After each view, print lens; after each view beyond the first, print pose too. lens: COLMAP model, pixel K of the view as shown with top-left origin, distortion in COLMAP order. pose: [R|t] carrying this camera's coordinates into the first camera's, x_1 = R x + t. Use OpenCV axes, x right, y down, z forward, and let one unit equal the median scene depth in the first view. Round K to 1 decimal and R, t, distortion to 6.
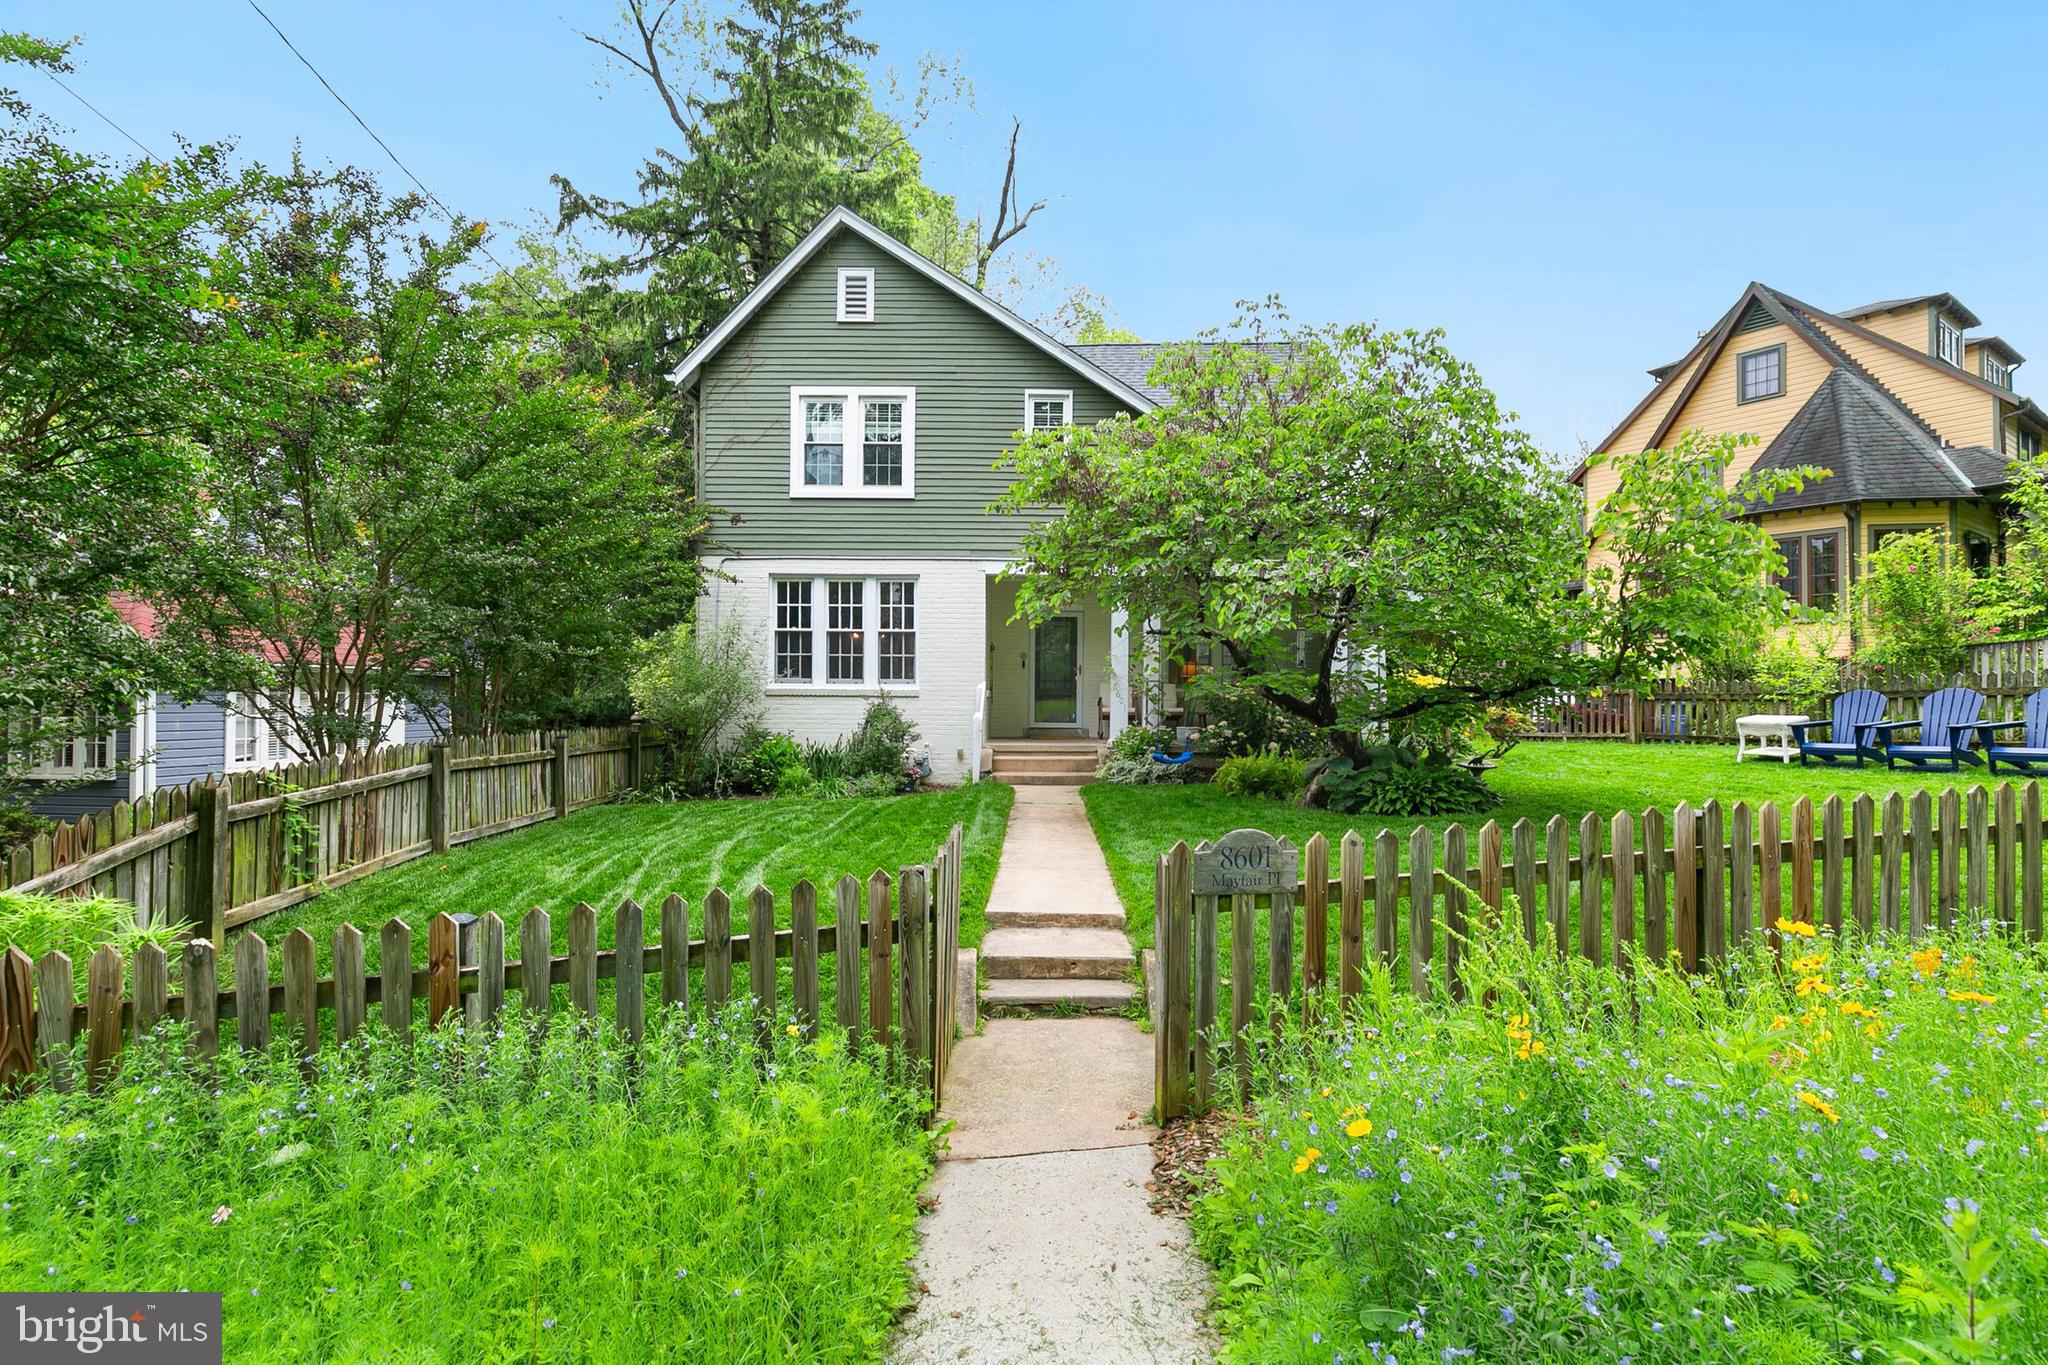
lens RADIAL K [[1005.0, 0, 1021.2], [0, 1005.0, 691.9], [0, 0, 1]] dist [-0.000409, -0.000206]
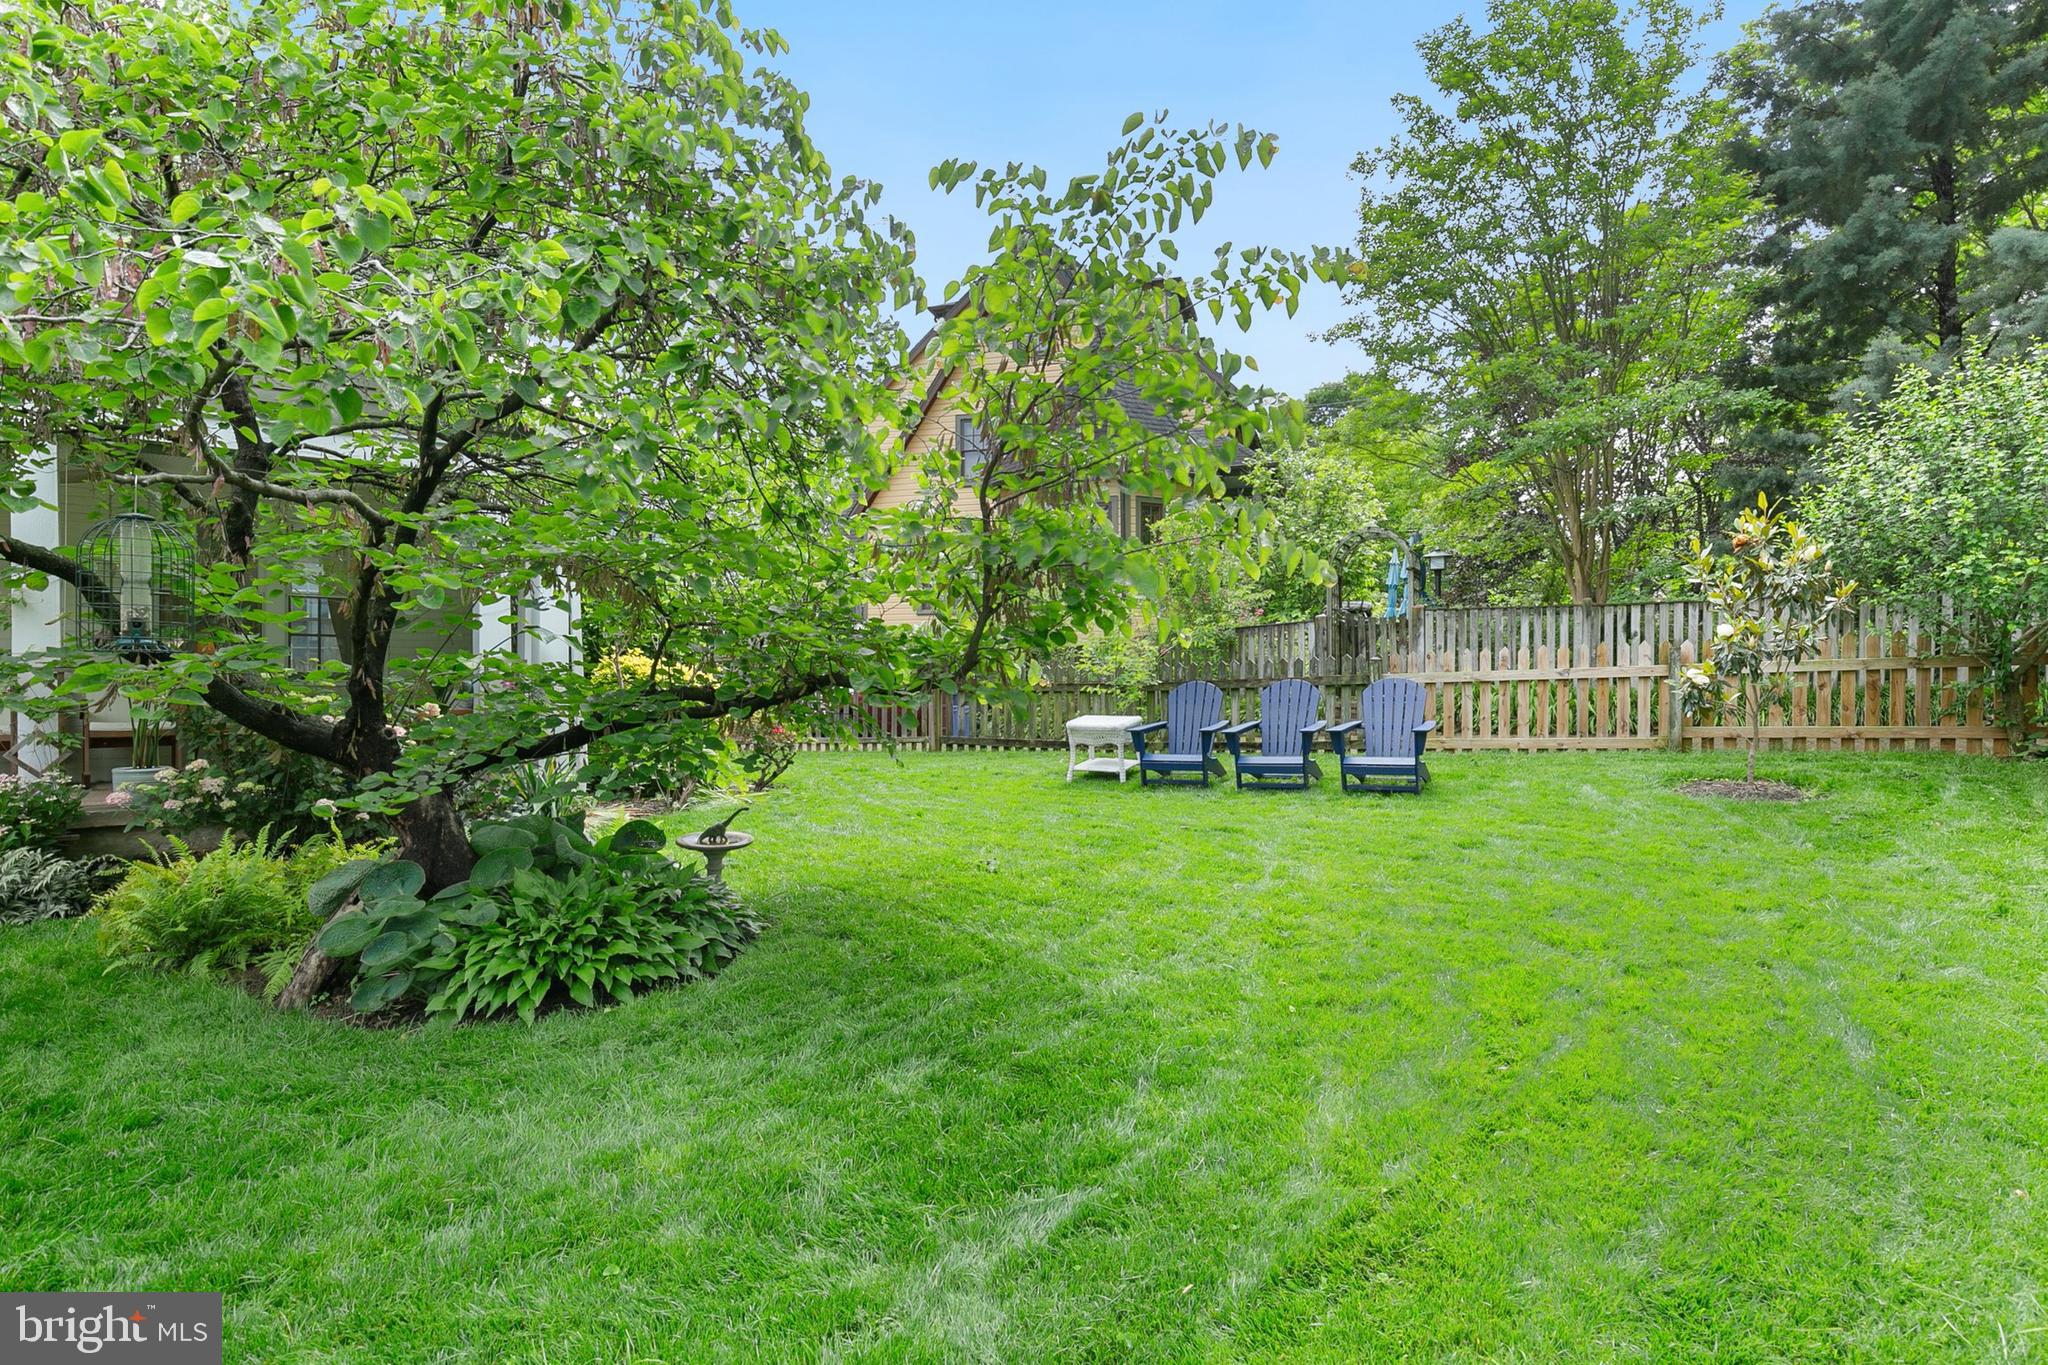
lens RADIAL K [[1176.6, 0, 1025.4], [0, 1176.6, 685.7], [0, 0, 1]] dist [0.001831, -0.000075]
pose [[0.794819, -0.011002, 0.606747, 0.212344], [0.003775, 0.999906, 0.013186, -0.012429], [-0.606835, -0.008190, 0.794786, 0.421366]]
